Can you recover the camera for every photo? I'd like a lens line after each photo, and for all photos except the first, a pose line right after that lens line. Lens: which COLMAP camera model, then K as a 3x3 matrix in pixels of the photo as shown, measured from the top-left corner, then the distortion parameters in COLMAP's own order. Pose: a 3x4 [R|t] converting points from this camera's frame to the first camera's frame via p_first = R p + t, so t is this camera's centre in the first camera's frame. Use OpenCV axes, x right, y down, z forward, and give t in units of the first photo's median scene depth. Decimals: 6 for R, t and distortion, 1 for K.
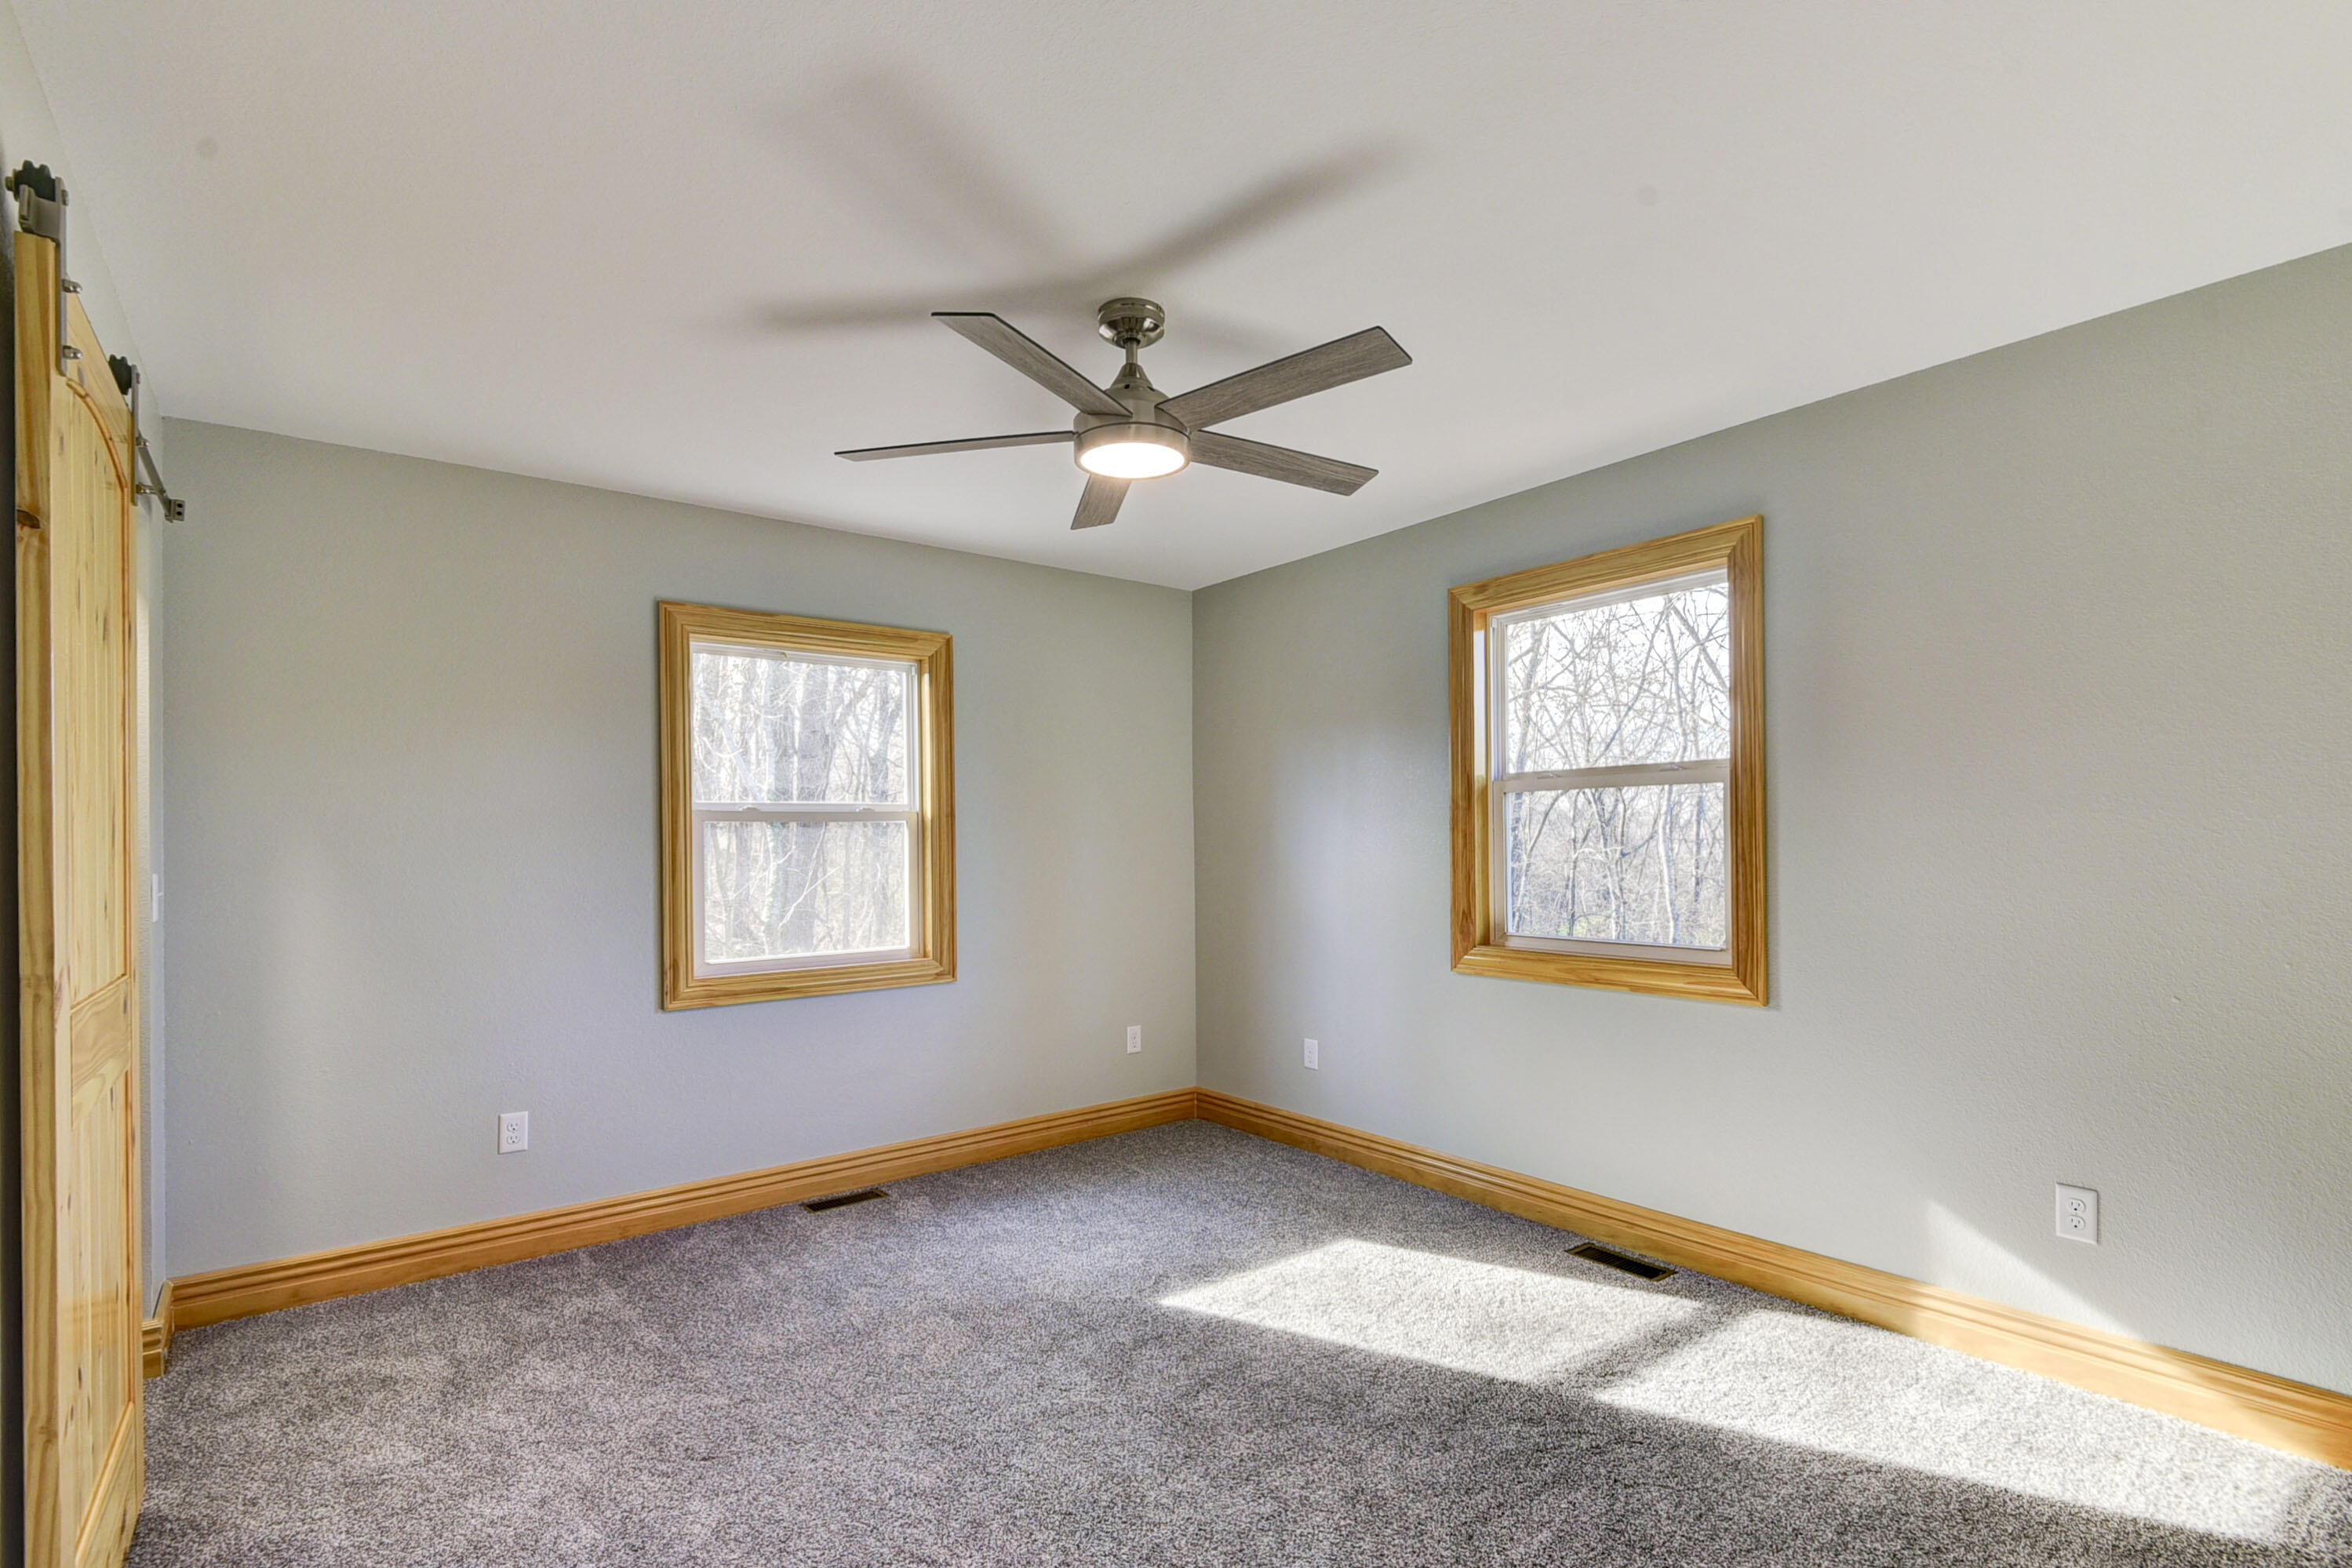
lens RADIAL K [[1106.8, 0, 1180.0], [0, 1106.8, 846.3], [0, 0, 1]] dist [0.040376, -0.022745]
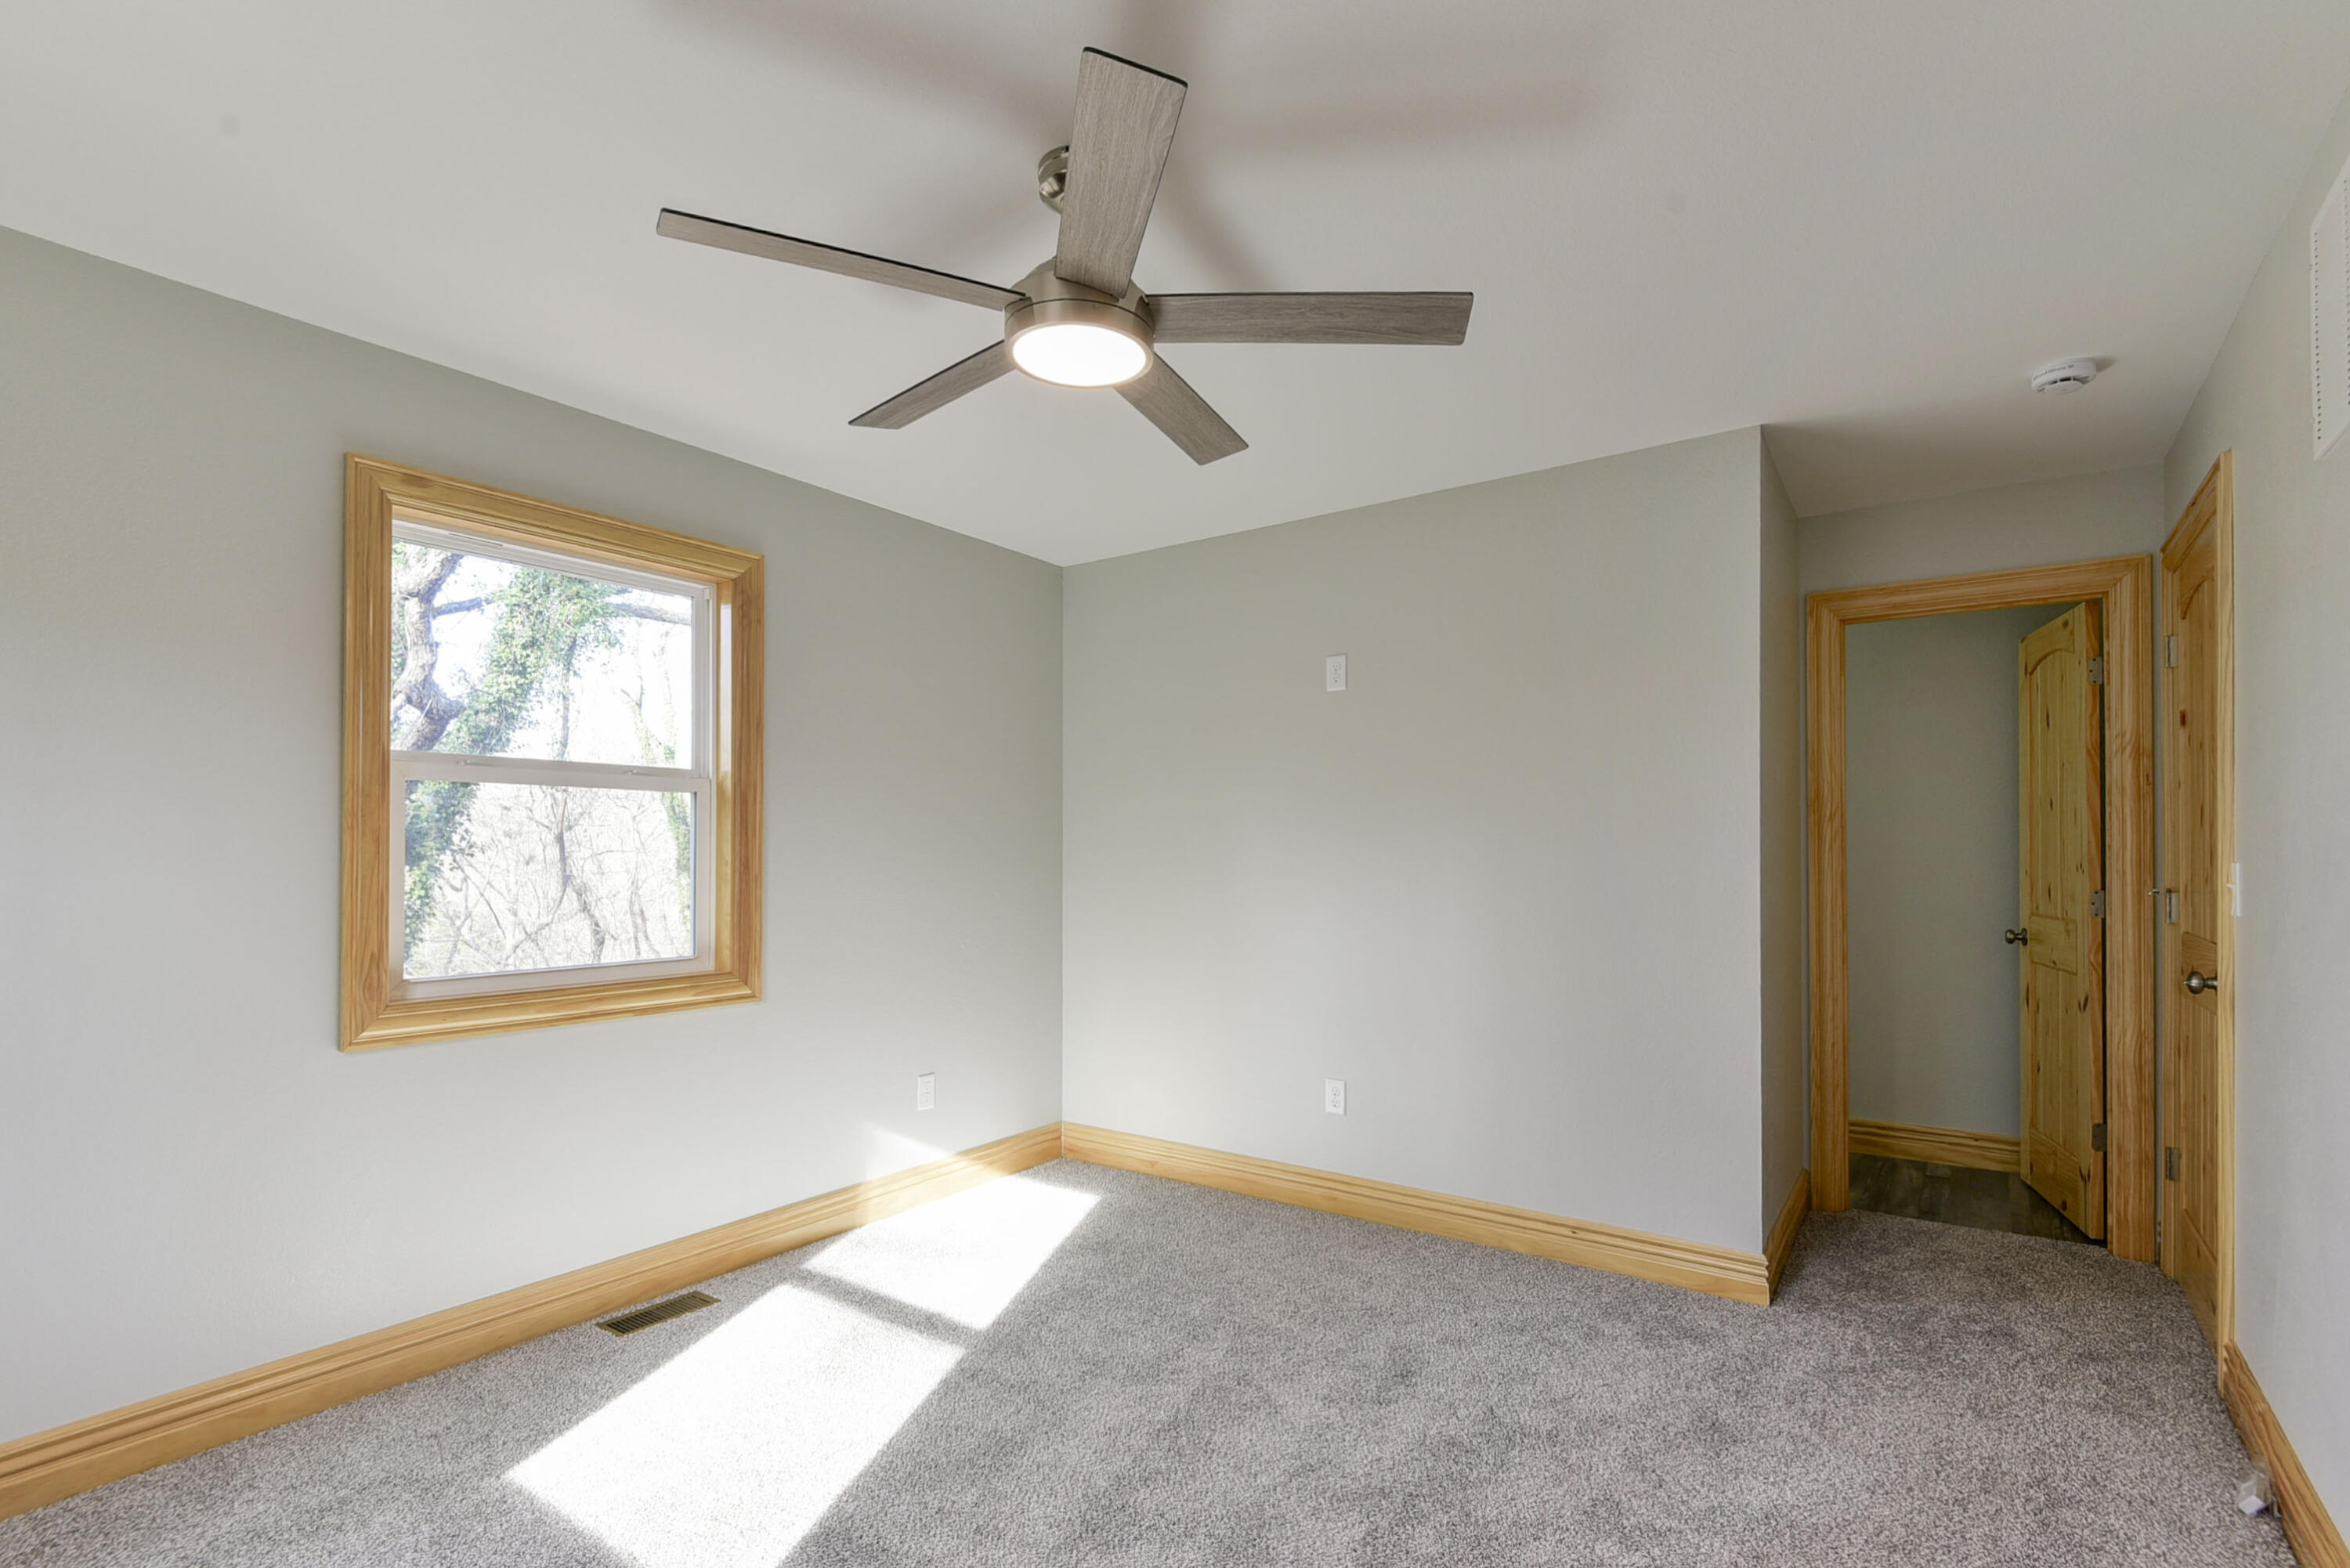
lens RADIAL K [[1105.8, 0, 1179.0], [0, 1105.8, 846.3], [0, 0, 1]] dist [0.040376, -0.022745]
pose [[-0.284897, 0.008870, 0.958517, -0.652194], [0.002305, 0.999961, -0.008568, 0.001173], [-0.958556, -0.000231, -0.284906, 0.924068]]
